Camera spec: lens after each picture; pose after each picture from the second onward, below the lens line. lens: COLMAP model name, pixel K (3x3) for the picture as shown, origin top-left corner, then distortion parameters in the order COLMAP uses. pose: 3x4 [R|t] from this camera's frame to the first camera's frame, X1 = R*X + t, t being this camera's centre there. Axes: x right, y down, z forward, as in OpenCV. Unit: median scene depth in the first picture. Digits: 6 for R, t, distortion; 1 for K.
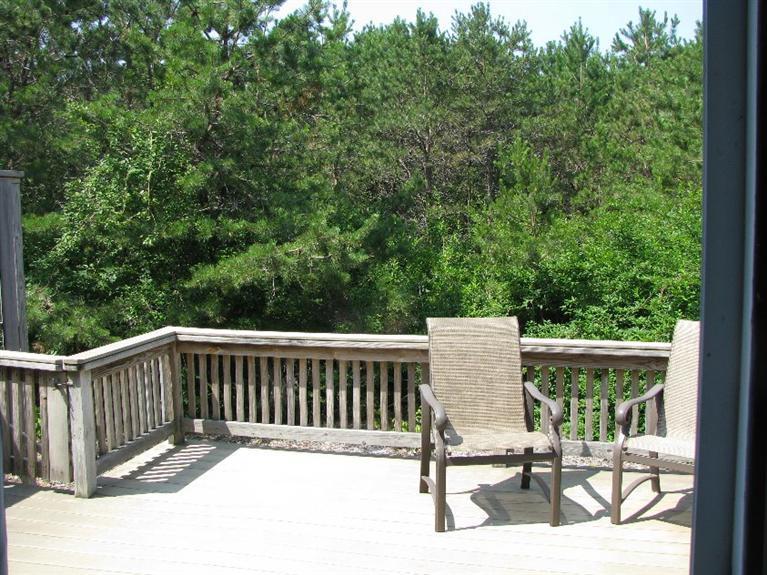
lens RADIAL K [[795.7, 0, 383.5], [0, 795.7, 287.5], [0, 0, 1]] dist [-0.104961, 0.015949]
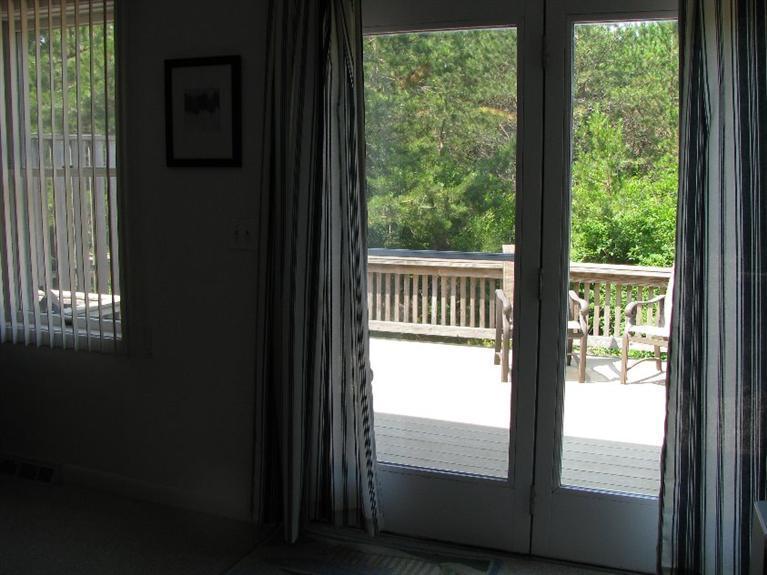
lens RADIAL K [[816.9, 0, 383.5], [0, 816.9, 287.5], [0, 0, 1]] dist [-0.201951, 0.043959]
pose [[0.991664, 0.025223, -0.126360, 0.014159], [-0.019183, 0.998625, 0.048791, 0.023453], [0.127417, -0.045960, 0.990784, -0.246910]]
